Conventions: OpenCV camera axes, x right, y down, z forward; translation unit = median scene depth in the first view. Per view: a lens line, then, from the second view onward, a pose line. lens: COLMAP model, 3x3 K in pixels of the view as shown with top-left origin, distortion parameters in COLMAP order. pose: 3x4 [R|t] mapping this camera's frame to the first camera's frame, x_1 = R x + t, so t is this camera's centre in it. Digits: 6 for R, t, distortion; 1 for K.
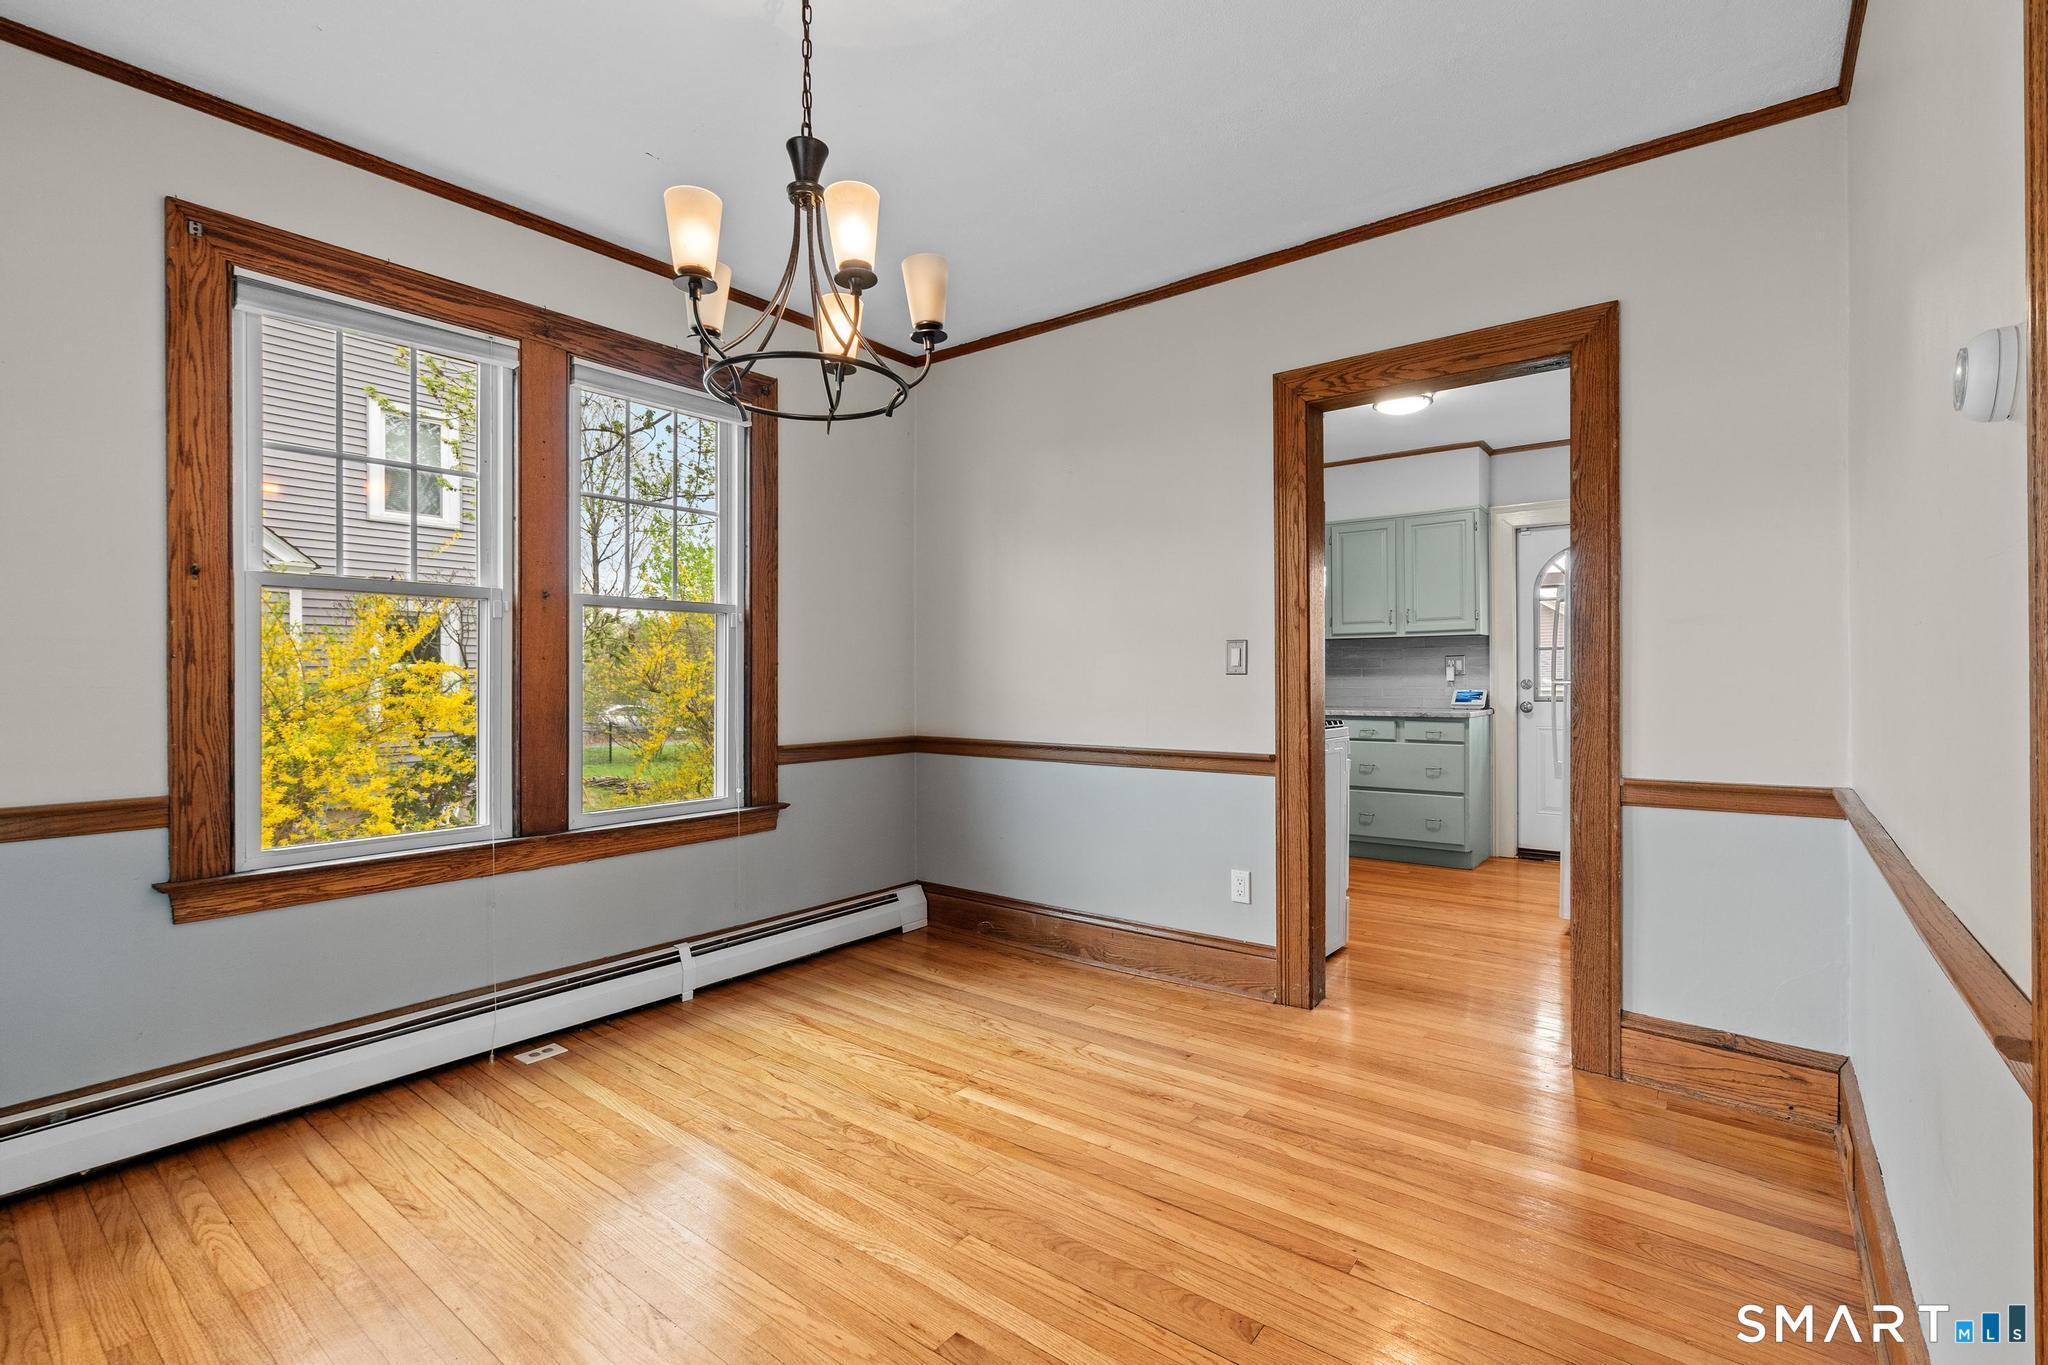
lens RADIAL K [[930.6, 0, 1020.5], [0, 930.6, 679.6], [0, 0, 1]] dist [-0.003641, 0.000713]
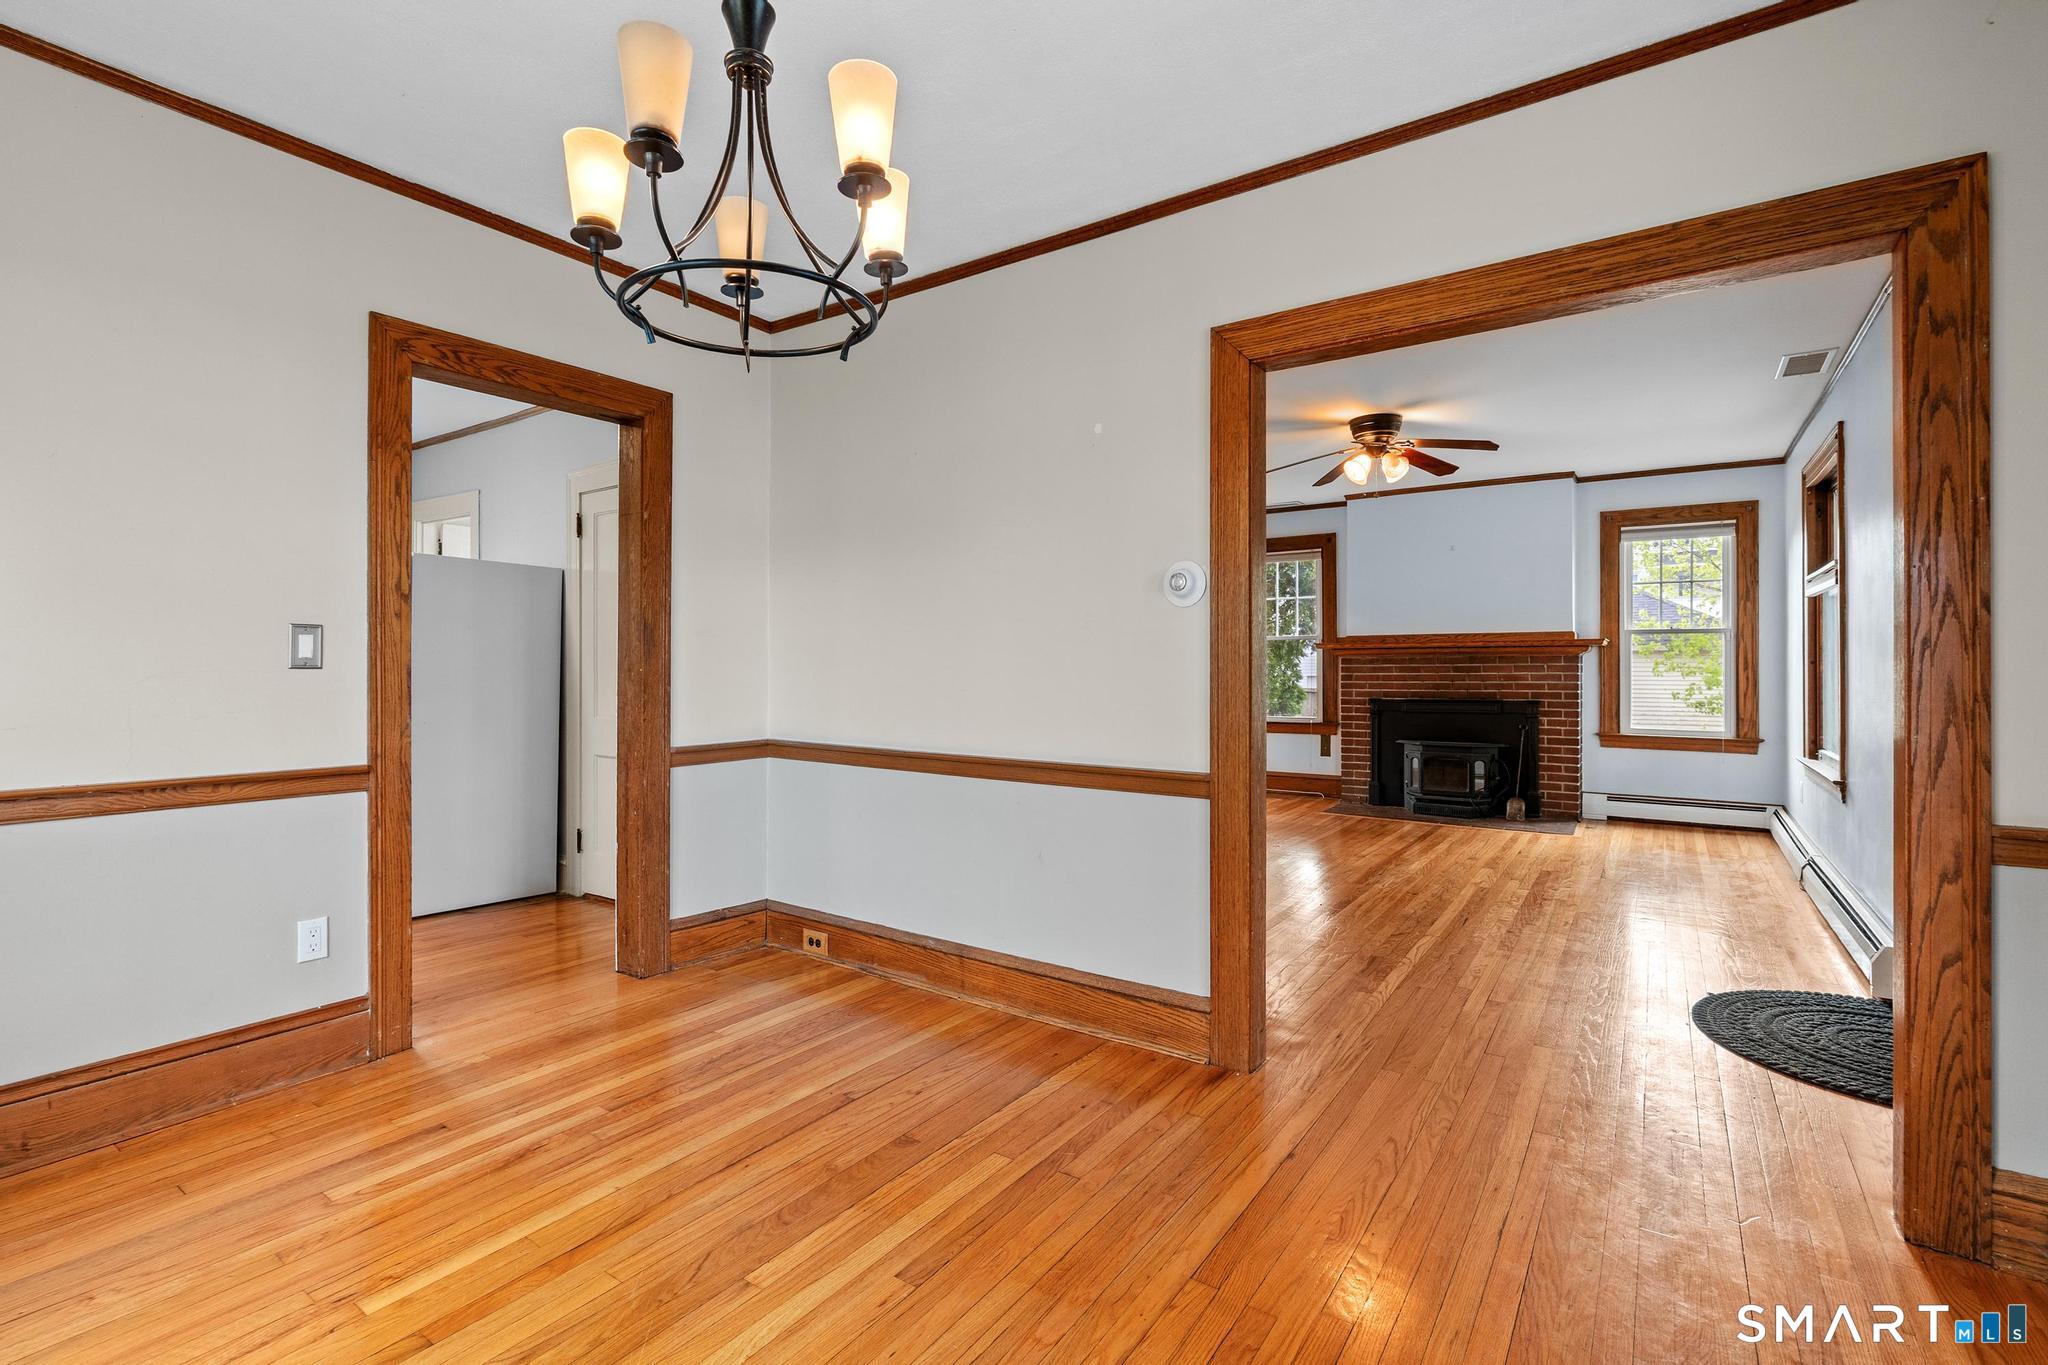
lens RADIAL K [[930.6, 0, 1009.9], [0, 930.6, 668.5], [0, 0, 1]] dist [-0.003641, 0.000713]
pose [[-0.052692, 0.005673, 0.998595, -0.821112], [0.000213, 0.999984, -0.005670, -0.001374], [-0.998611, -0.000086, -0.052692, 0.650328]]
